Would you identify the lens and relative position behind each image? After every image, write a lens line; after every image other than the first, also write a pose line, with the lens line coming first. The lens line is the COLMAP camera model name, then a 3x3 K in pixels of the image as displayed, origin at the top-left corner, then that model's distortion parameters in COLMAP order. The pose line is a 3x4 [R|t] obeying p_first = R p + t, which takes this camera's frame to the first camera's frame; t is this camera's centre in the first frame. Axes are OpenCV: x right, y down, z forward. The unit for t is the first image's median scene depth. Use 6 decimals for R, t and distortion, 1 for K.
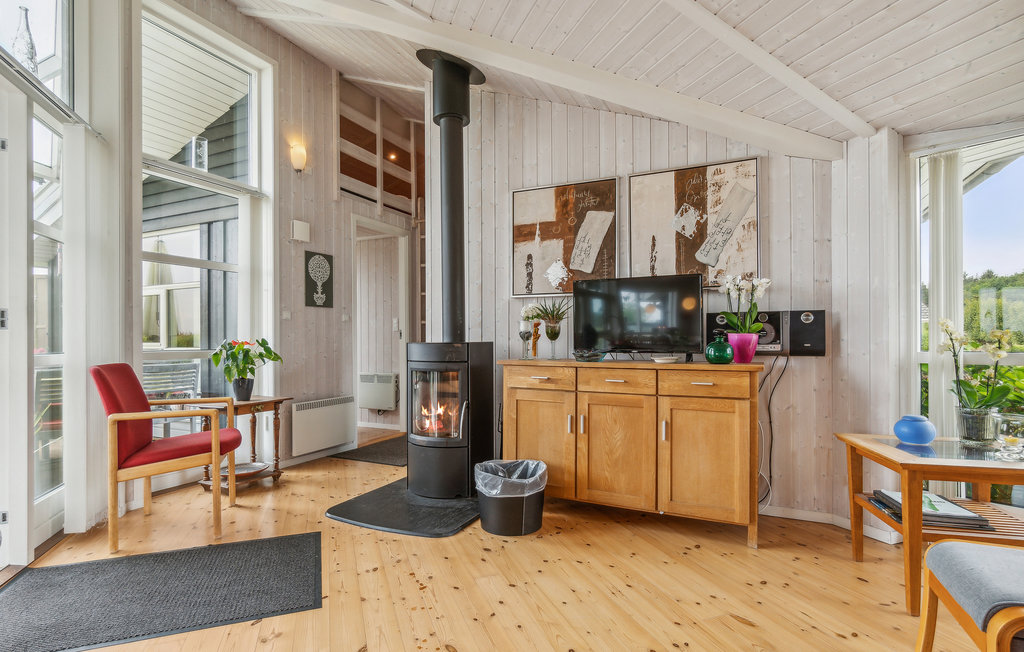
lens RADIAL K [[502.9, 0, 511.4], [0, 502.9, 339.5], [0, 0, 1]] dist [-0.002637, 0.000561]
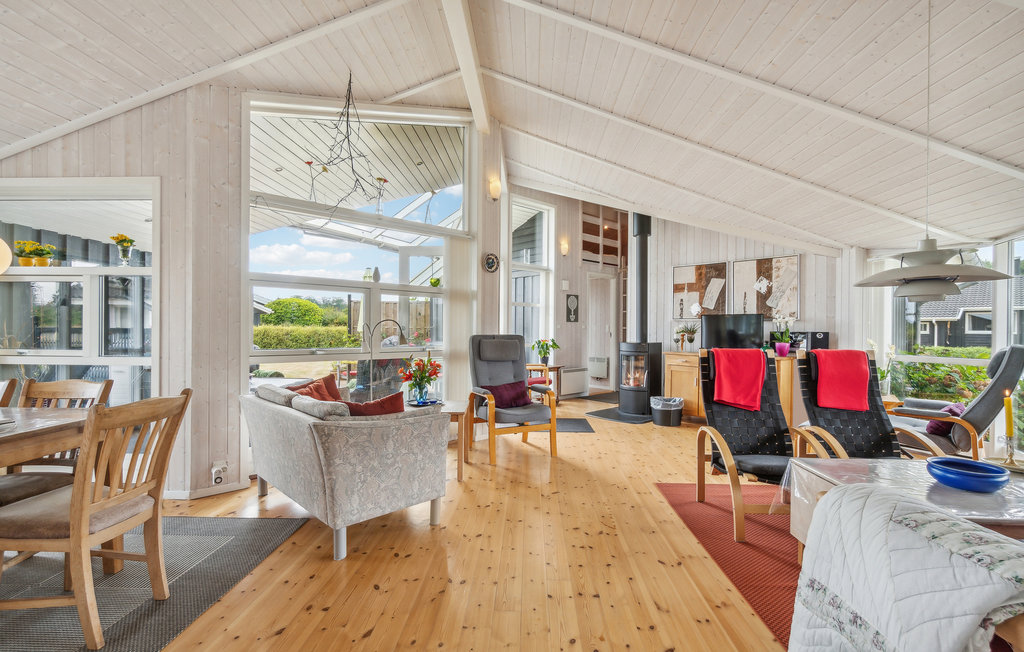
lens RADIAL K [[456.2, 0, 515.6], [0, 456.2, 331.6], [0, 0, 1]] dist [0.001642, -0.000025]
pose [[0.925521, 0.012261, -0.378497, 0.113721], [-0.009491, 0.999913, 0.009183, -0.050801], [0.378576, -0.004907, 0.925557, -0.932955]]
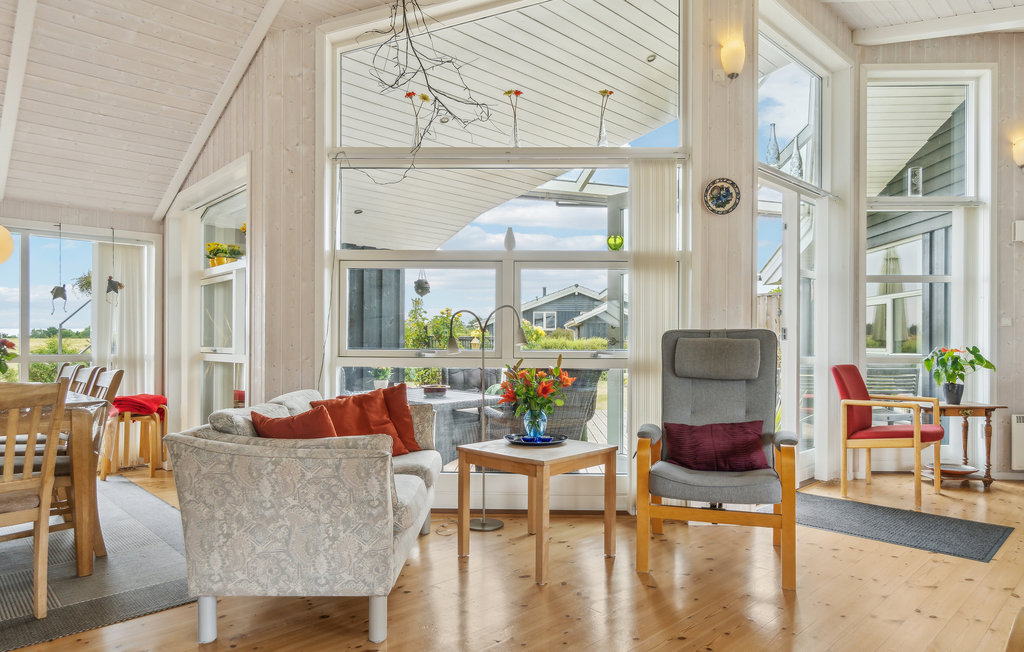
lens RADIAL K [[623.3, 0, 519.8], [0, 623.3, 345.3], [0, 0, 1]] dist [-0.003729, 0.004265]
pose [[0.399624, 0.007482, -0.916649, 0.315165], [-0.003143, 0.999972, 0.006792, -0.009648], [0.916674, 0.000167, 0.399636, -0.379622]]
